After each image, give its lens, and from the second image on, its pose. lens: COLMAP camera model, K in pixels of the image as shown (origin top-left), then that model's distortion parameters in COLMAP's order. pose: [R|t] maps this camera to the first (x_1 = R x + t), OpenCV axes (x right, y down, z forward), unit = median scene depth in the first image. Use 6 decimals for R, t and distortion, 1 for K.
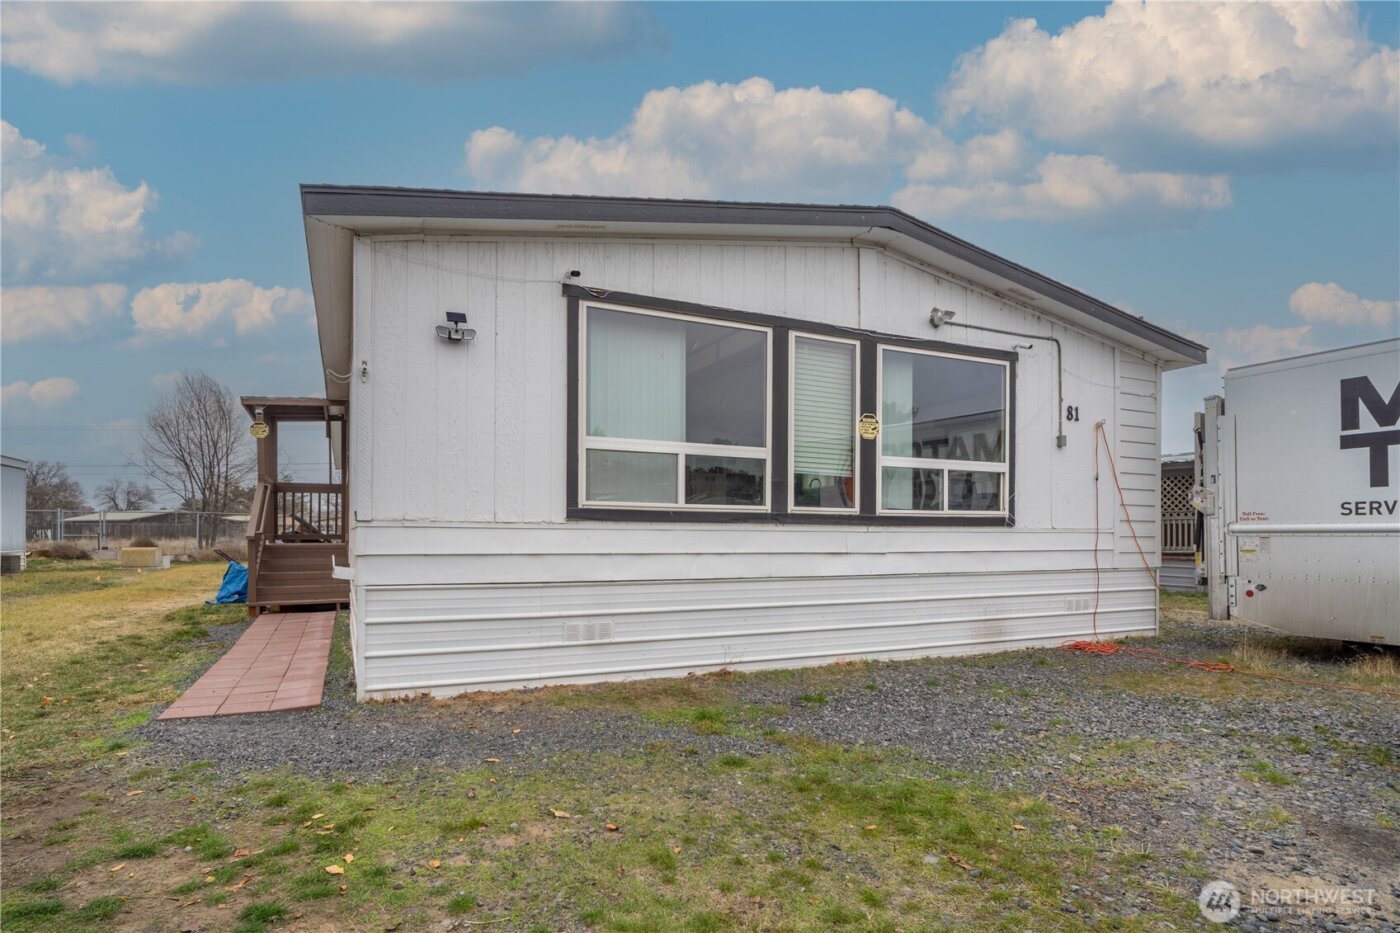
lens RADIAL K [[733.2, 0, 696.3], [0, 733.2, 454.5], [0, 0, 1]] dist [-0.000265, -0.000296]
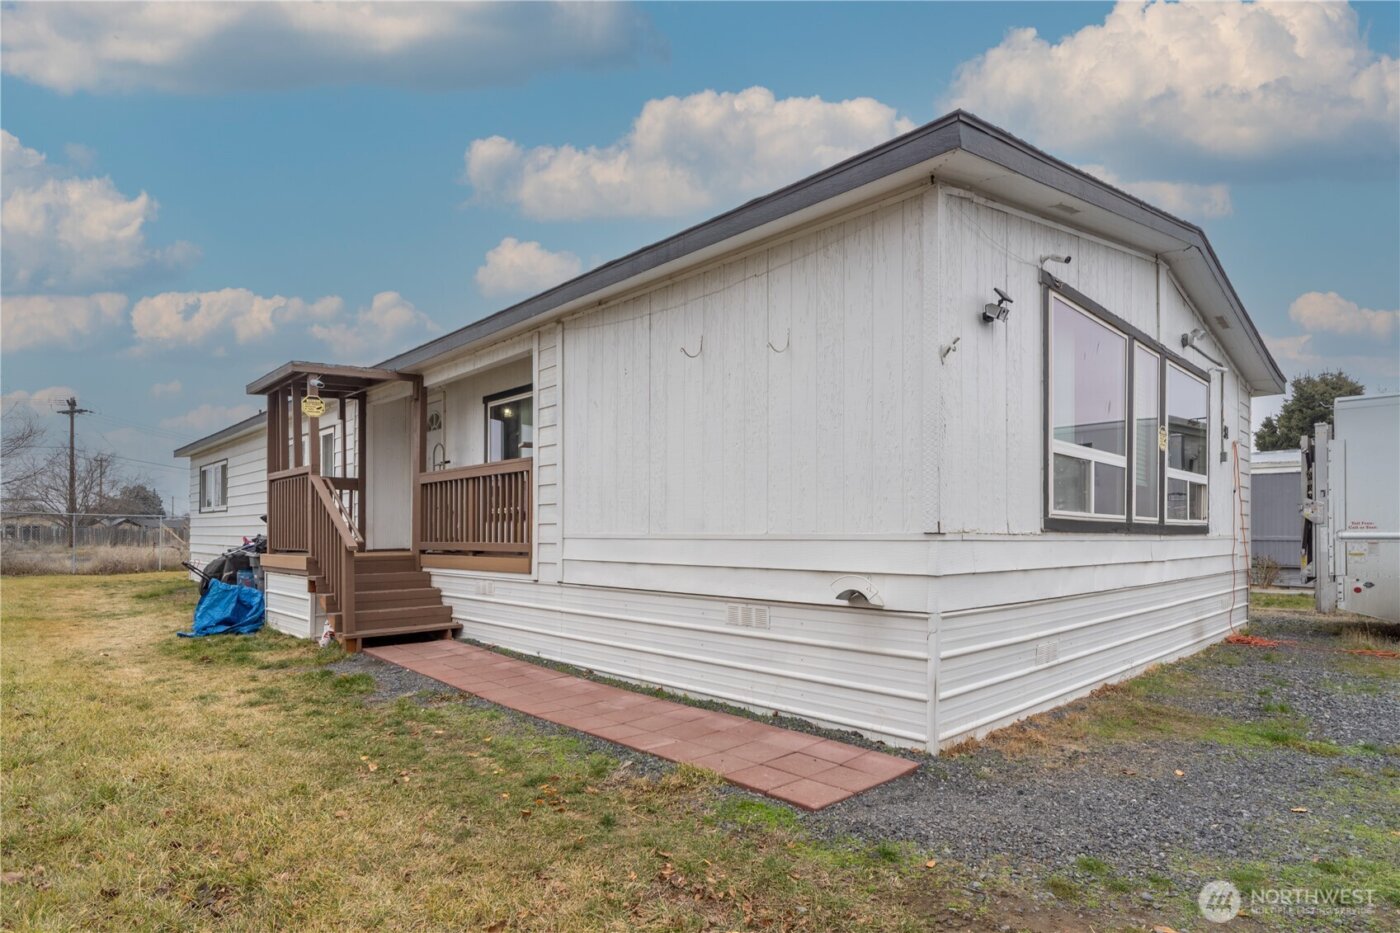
lens RADIAL K [[733.2, 0, 696.3], [0, 733.2, 454.5], [0, 0, 1]] dist [-0.000265, -0.000296]
pose [[0.948654, 0.032316, 0.314661, -0.651029], [-0.032093, 0.999468, -0.005890, 0.010639], [-0.314684, -0.004511, 0.949186, 0.207243]]
